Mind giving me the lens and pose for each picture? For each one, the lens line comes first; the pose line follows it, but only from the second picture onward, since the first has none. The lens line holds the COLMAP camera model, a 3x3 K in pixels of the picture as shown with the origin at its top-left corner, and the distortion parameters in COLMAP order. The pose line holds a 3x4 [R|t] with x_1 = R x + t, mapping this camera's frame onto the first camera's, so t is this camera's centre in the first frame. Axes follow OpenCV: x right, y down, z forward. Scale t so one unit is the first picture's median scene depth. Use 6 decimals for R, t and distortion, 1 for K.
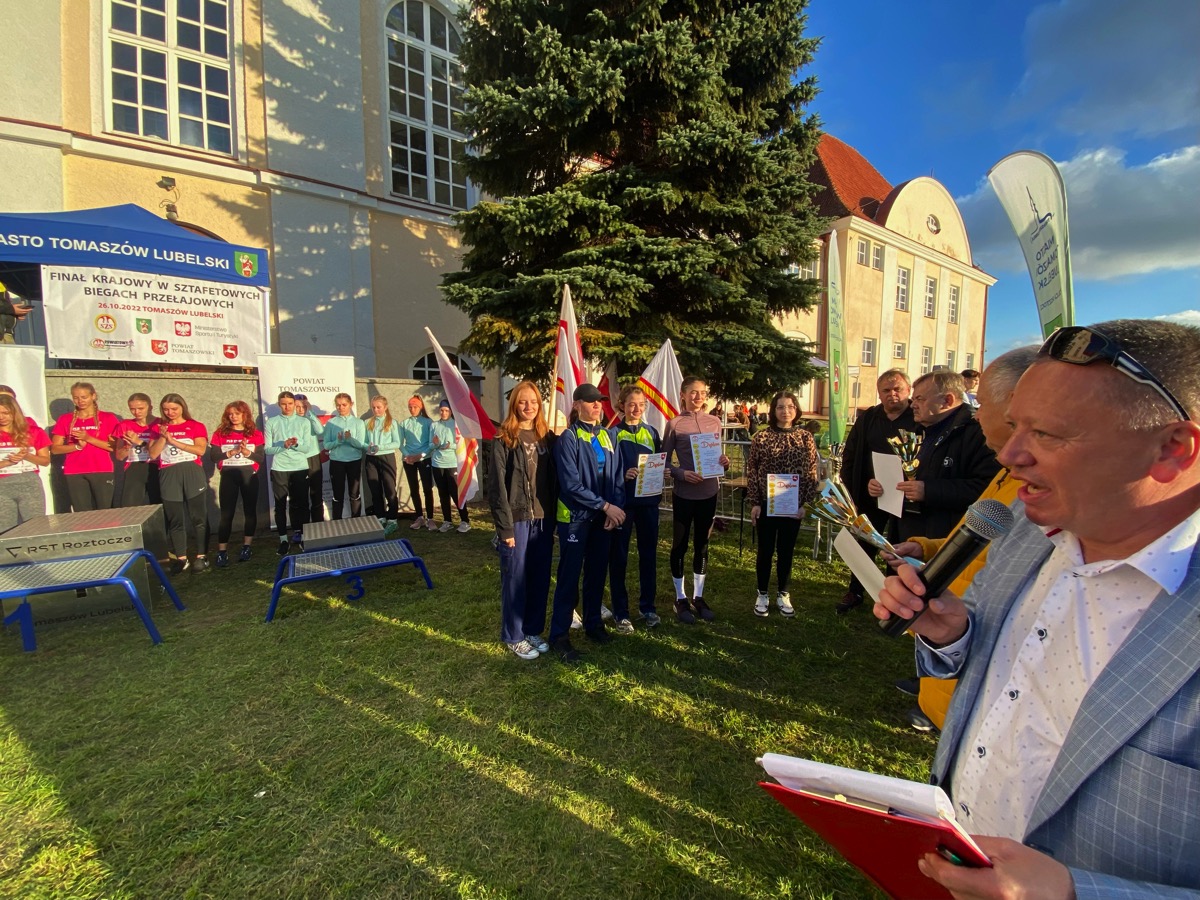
lens RADIAL K [[489.1, 0, 594.6], [0, 489.1, 458.5], [0, 0, 1]] dist [-0.014539, -0.005293]
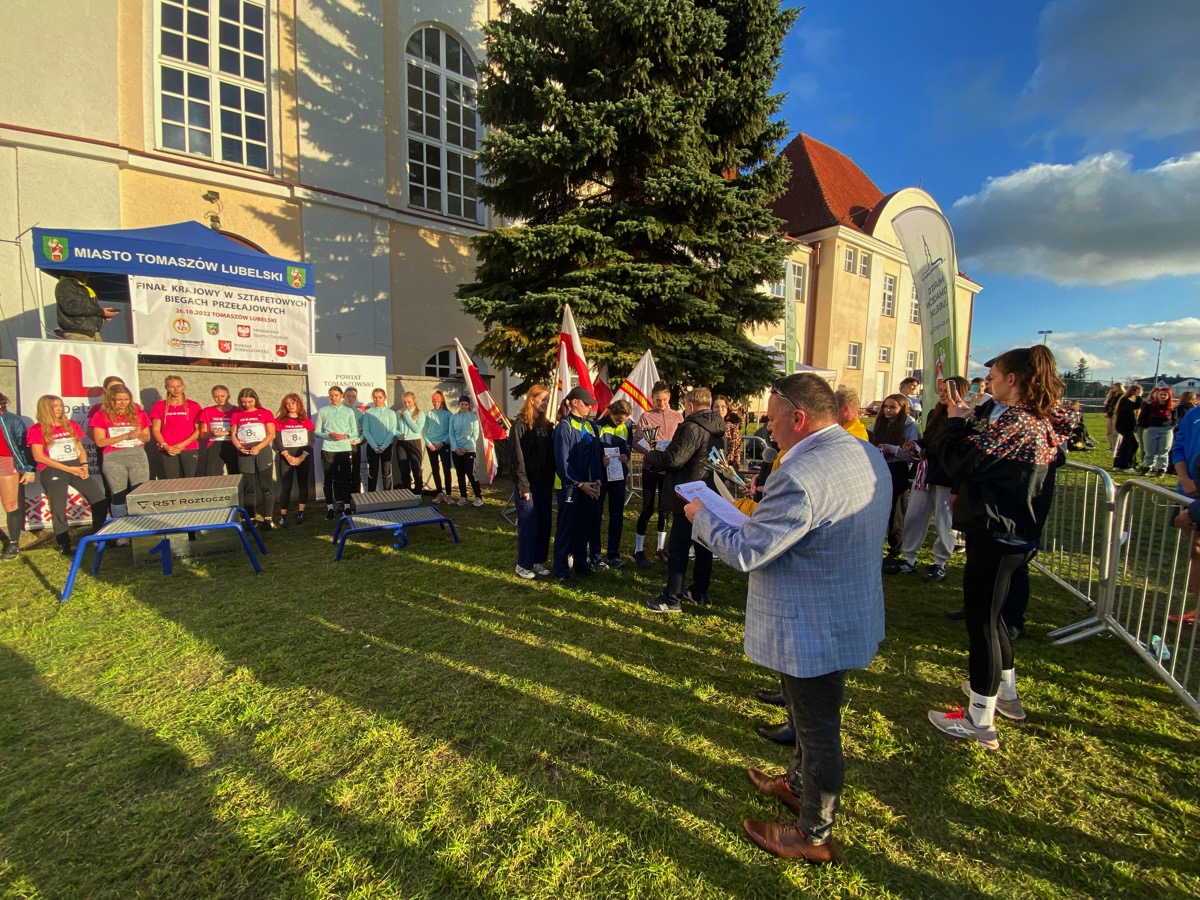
lens RADIAL K [[489.1, 0, 595.9], [0, 489.1, 460.2], [0, 0, 1]] dist [-0.014539, -0.005293]
pose [[0.999804, 0.017177, 0.009887, 0.008693], [-0.017282, 0.999794, 0.010626, 0.021023], [-0.009702, -0.010795, 0.999895, -0.200223]]
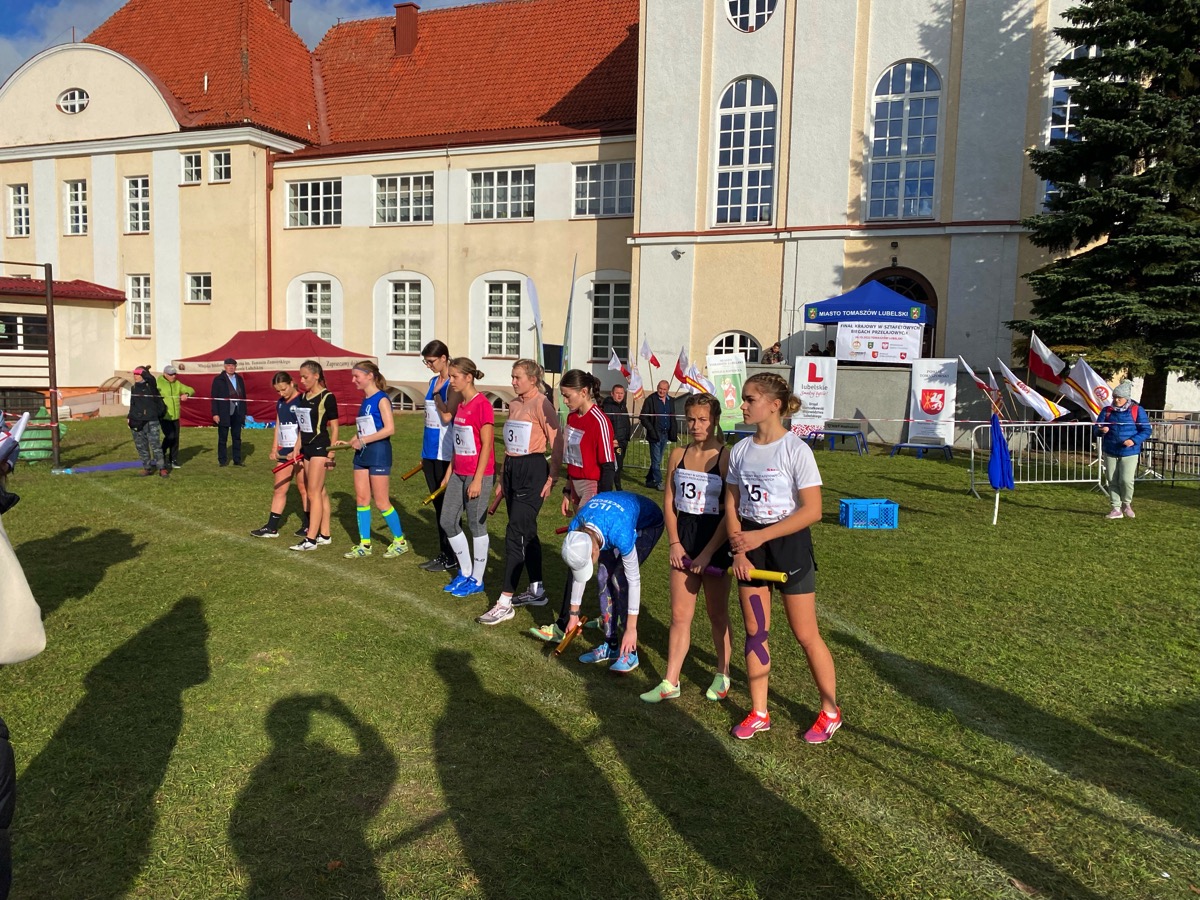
lens RADIAL K [[910.0, 0, 603.8], [0, 910.0, 450.6], [0, 0, 1]] dist [0.018180, -0.009854]
pose [[0.510435, 0.097391, -0.854384, 1.925274], [-0.116620, 0.992227, 0.043431, 0.154101], [0.851972, 0.077469, 0.517825, -2.033990]]
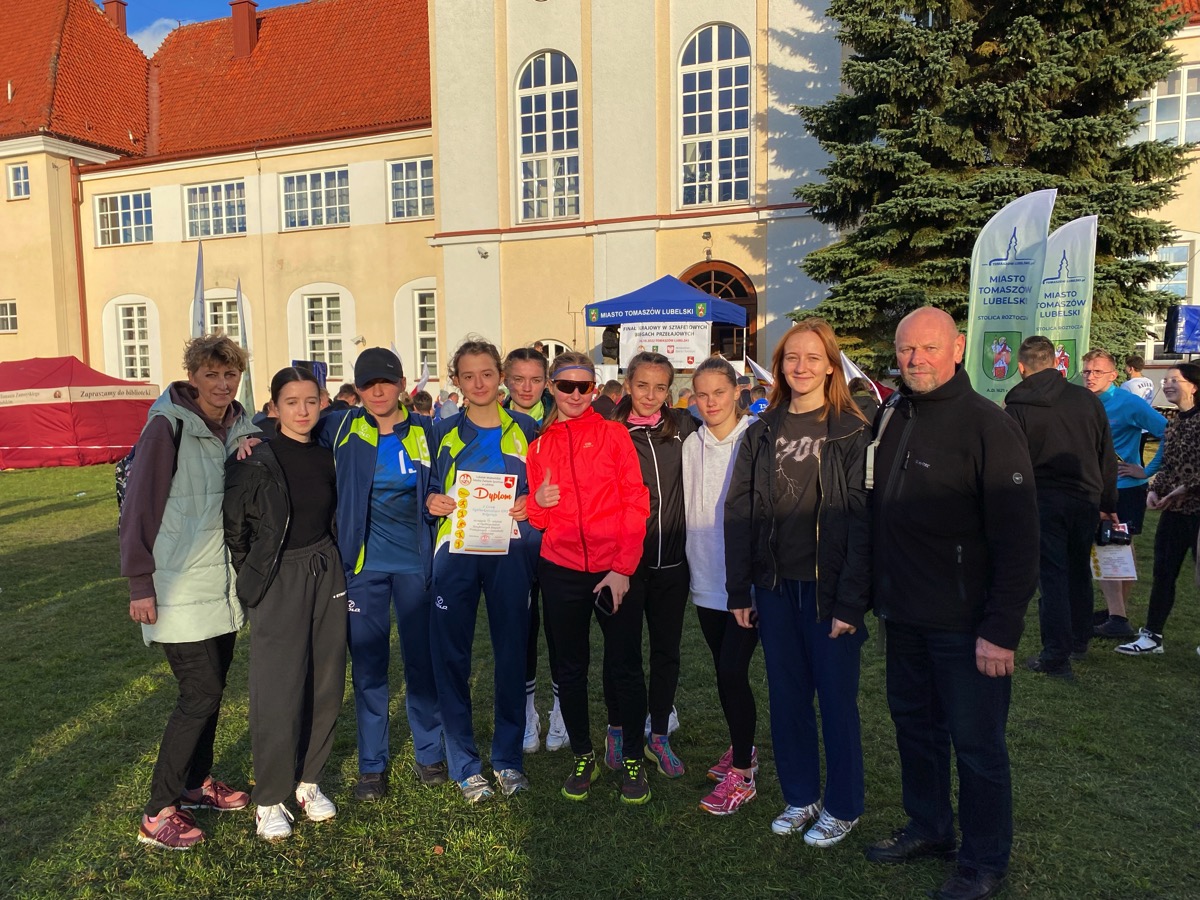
lens RADIAL K [[910.0, 0, 602.9], [0, 910.0, 463.6], [0, 0, 1]] dist [0.018180, -0.009854]
pose [[0.523368, 0.070929, -0.849150, 1.885007], [-0.079068, 0.996273, 0.034485, 0.059642], [0.848430, 0.049092, 0.527025, -0.972702]]
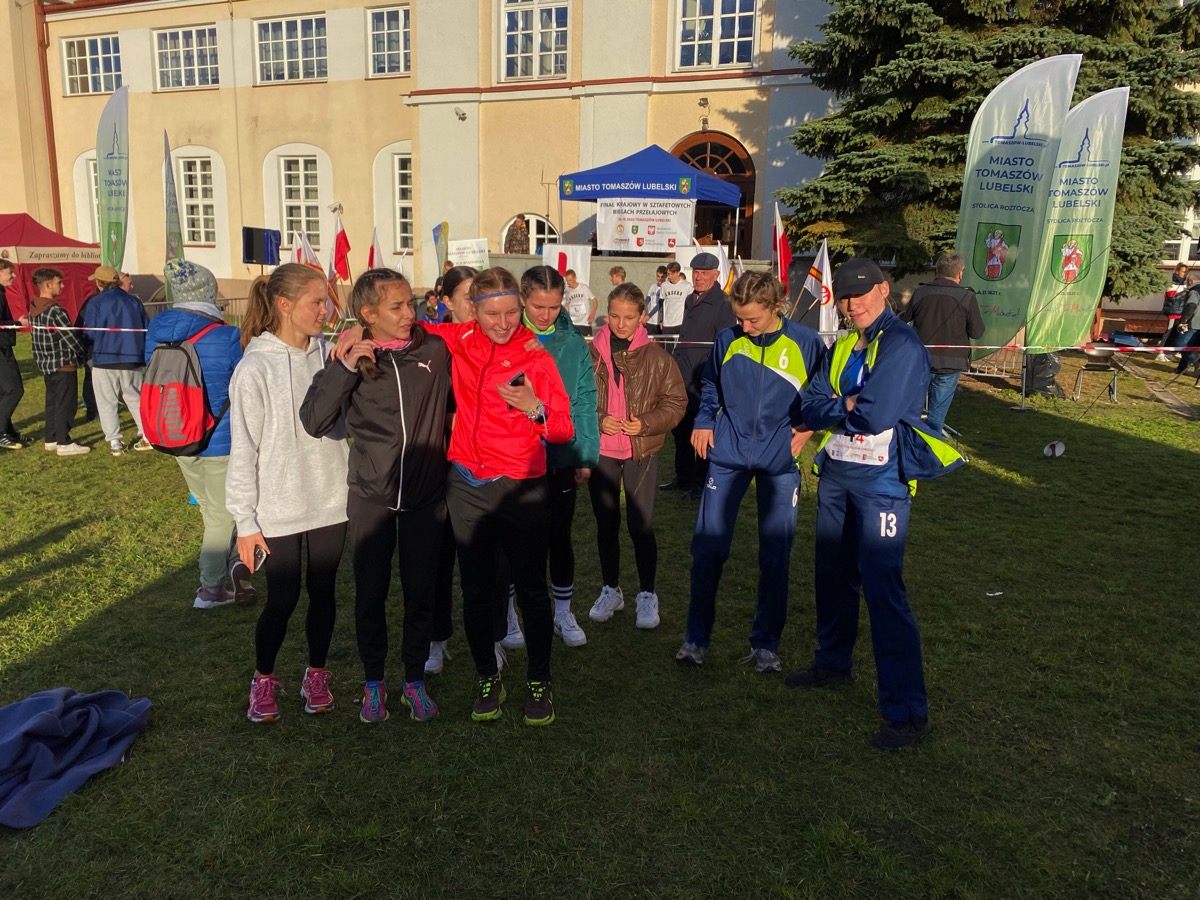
lens RADIAL K [[910.0, 0, 603.0], [0, 910.0, 442.3], [0, 0, 1]] dist [0.018180, -0.009854]
pose [[0.501426, 0.182435, -0.845748, 1.765391], [-0.116026, 0.982866, 0.143223, 0.017304], [0.857385, 0.026313, 0.514002, -0.699920]]
